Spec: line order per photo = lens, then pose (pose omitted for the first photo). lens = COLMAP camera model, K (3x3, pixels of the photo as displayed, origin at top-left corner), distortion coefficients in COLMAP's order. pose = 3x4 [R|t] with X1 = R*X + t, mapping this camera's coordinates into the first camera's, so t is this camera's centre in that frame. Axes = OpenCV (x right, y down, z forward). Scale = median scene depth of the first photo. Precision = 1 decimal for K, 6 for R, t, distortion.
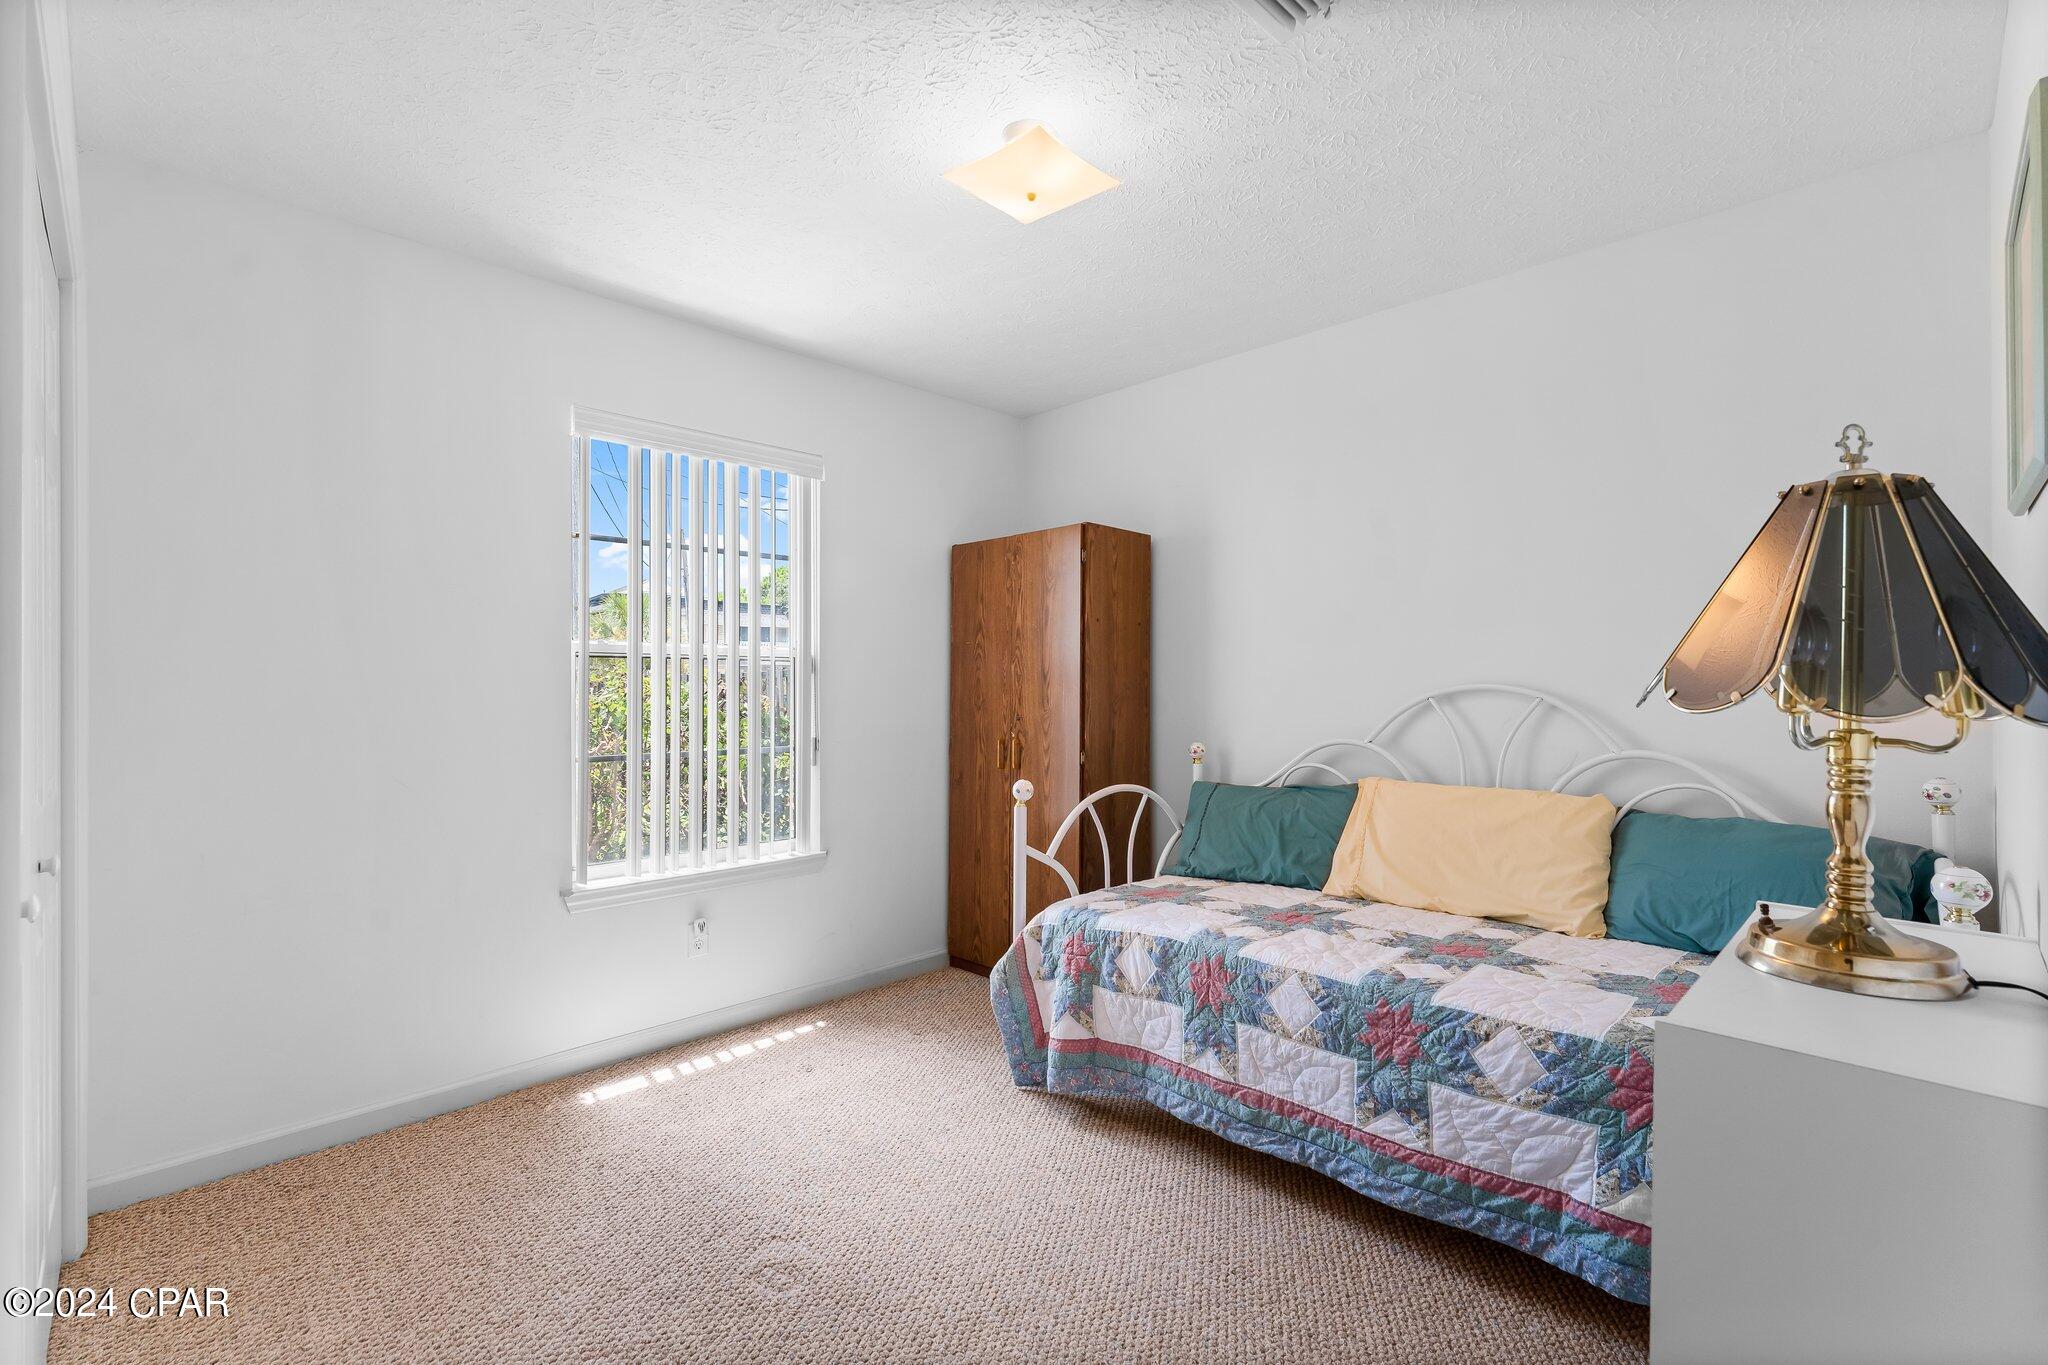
lens RADIAL K [[897.7, 0, 1024.0], [0, 897.7, 682.5], [0, 0, 1]] dist [0.000024, -0.000001]
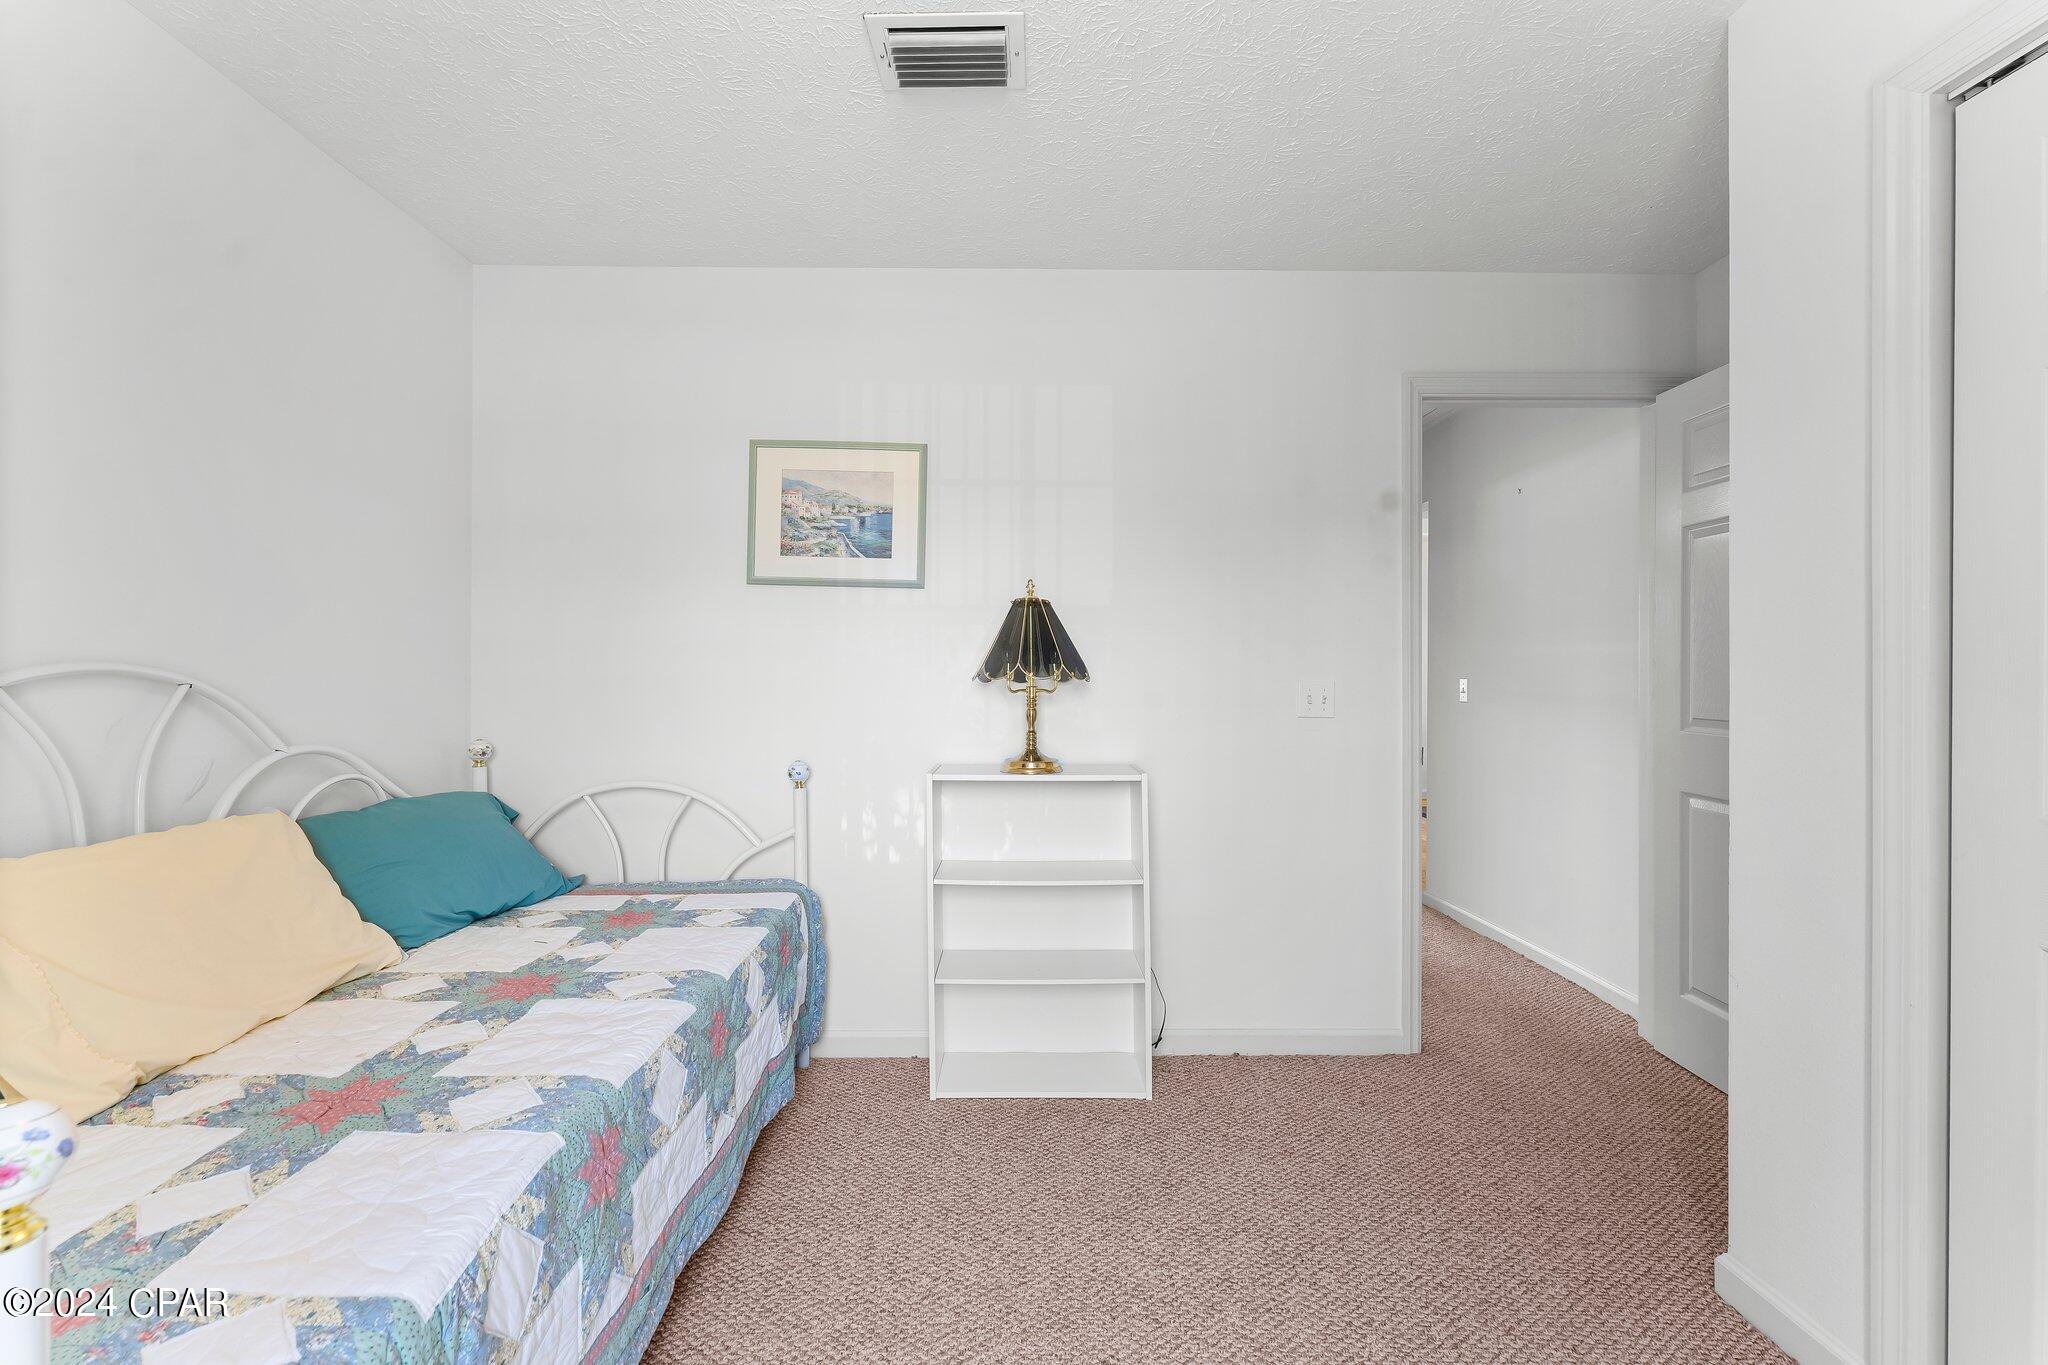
lens RADIAL K [[832.3, 0, 1024.0], [0, 832.3, 682.5], [0, 0, 1]] dist [0.000262, 0.000002]
pose [[-0.726941, -0.003370, 0.686692, -0.379630], [-0.002480, 0.999994, 0.002282, 0.015671], [-0.686696, -0.000044, -0.726945, 1.257143]]
